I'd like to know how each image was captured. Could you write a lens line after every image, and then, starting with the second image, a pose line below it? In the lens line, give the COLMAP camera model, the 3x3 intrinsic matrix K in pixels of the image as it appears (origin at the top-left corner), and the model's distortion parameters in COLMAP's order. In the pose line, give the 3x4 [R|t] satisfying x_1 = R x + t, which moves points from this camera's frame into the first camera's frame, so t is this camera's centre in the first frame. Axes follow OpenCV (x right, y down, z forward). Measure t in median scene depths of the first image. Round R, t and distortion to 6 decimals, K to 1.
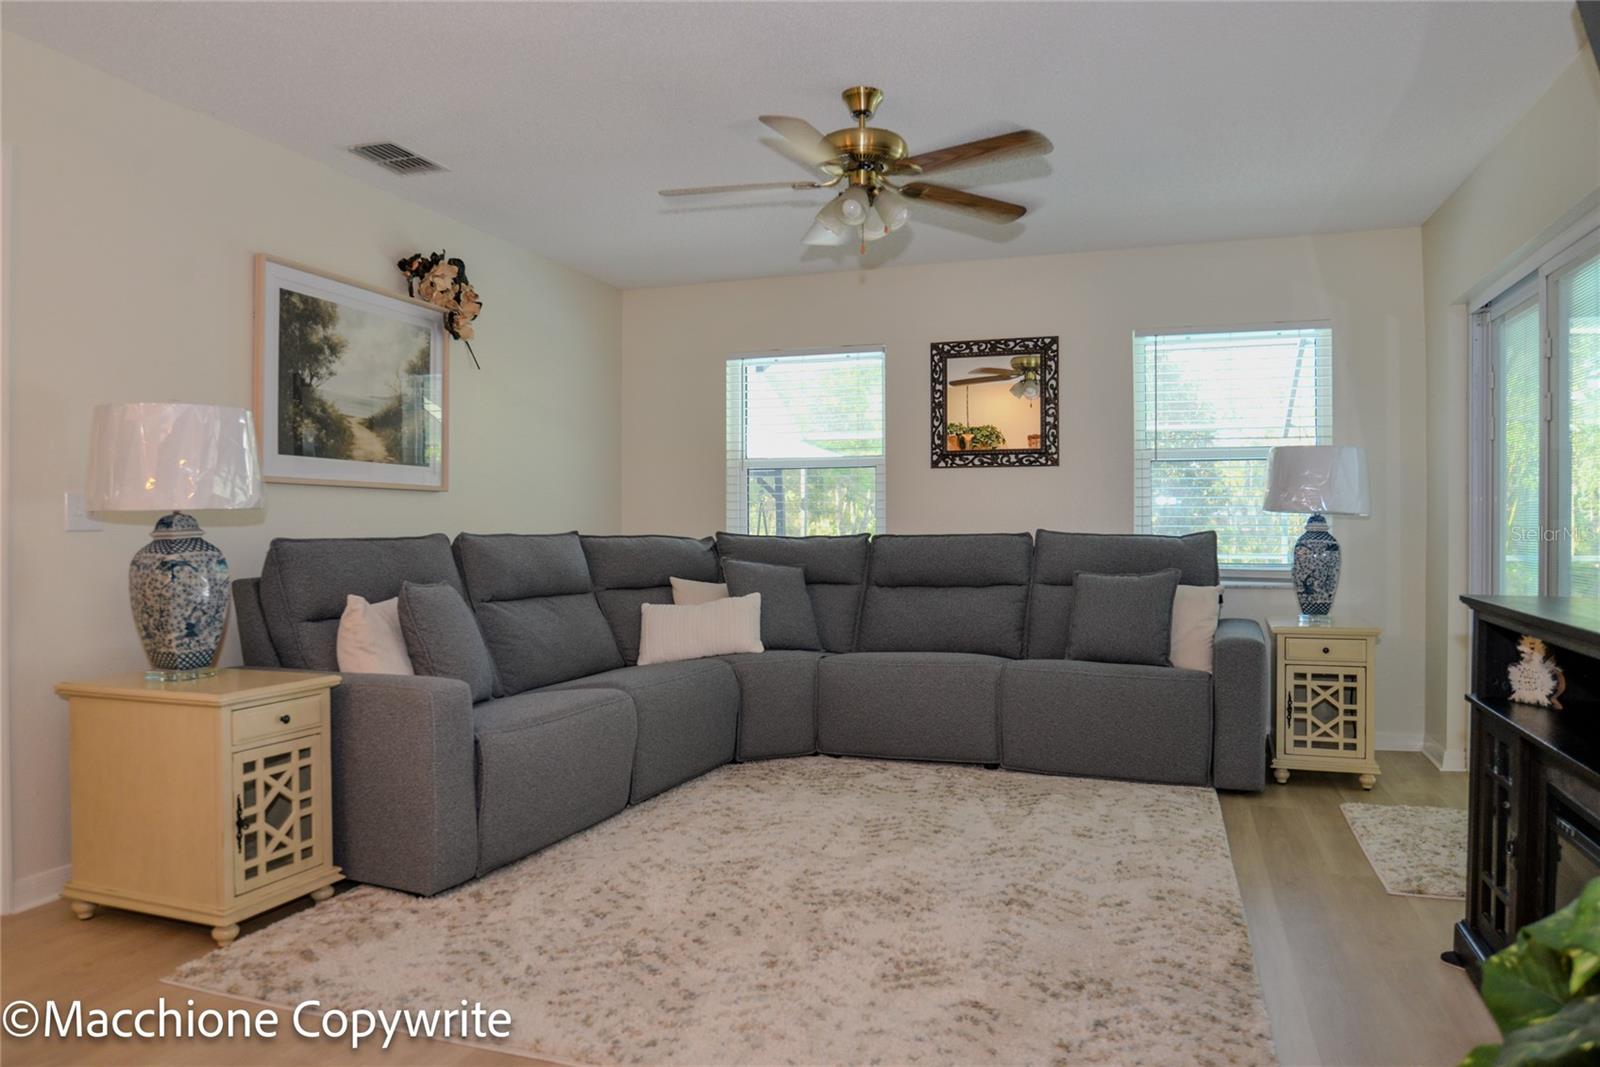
lens RADIAL K [[1083.7, 0, 801.8], [0, 1083.7, 534.3], [0, 0, 1]] dist [-0.043366, 0.005227]
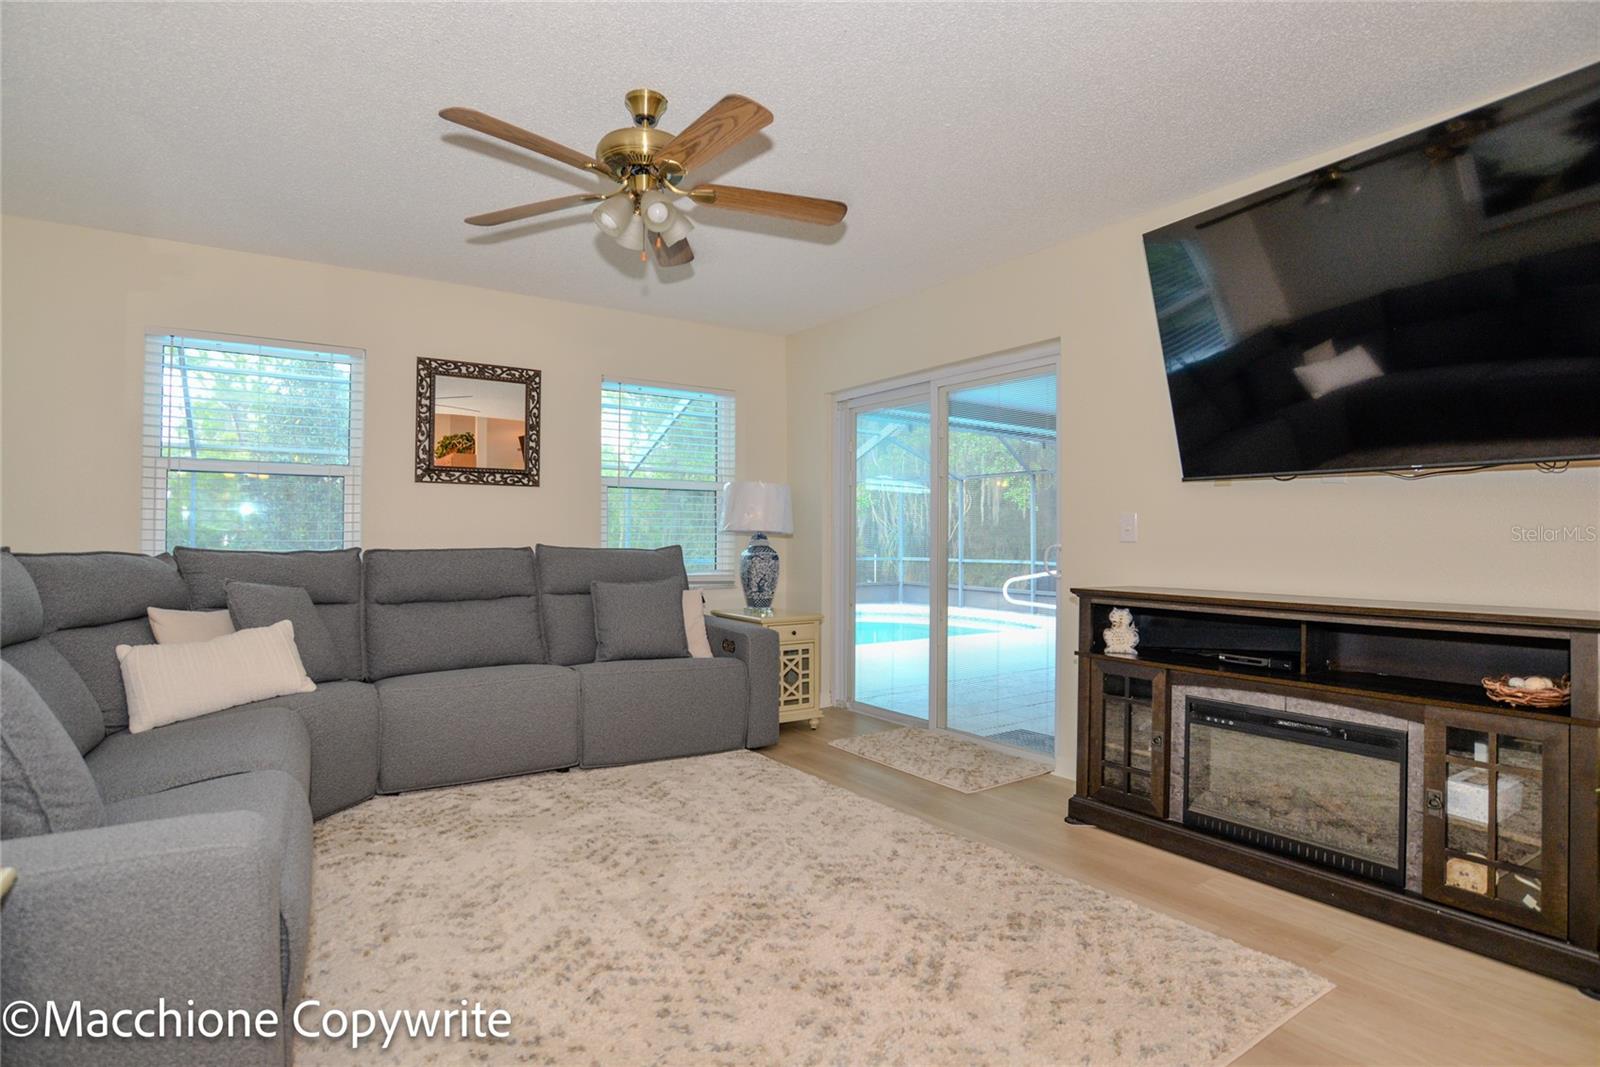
lens RADIAL K [[819.9, 0, 800.0], [0, 819.9, 527.6], [0, 0, 1]] dist [-0.057034, 0.008811]
pose [[0.596887, 0.016523, 0.802155, -0.351062], [0.001635, 0.999761, -0.021810, -0.003573], [-0.802324, 0.014330, 0.596717, 0.366326]]
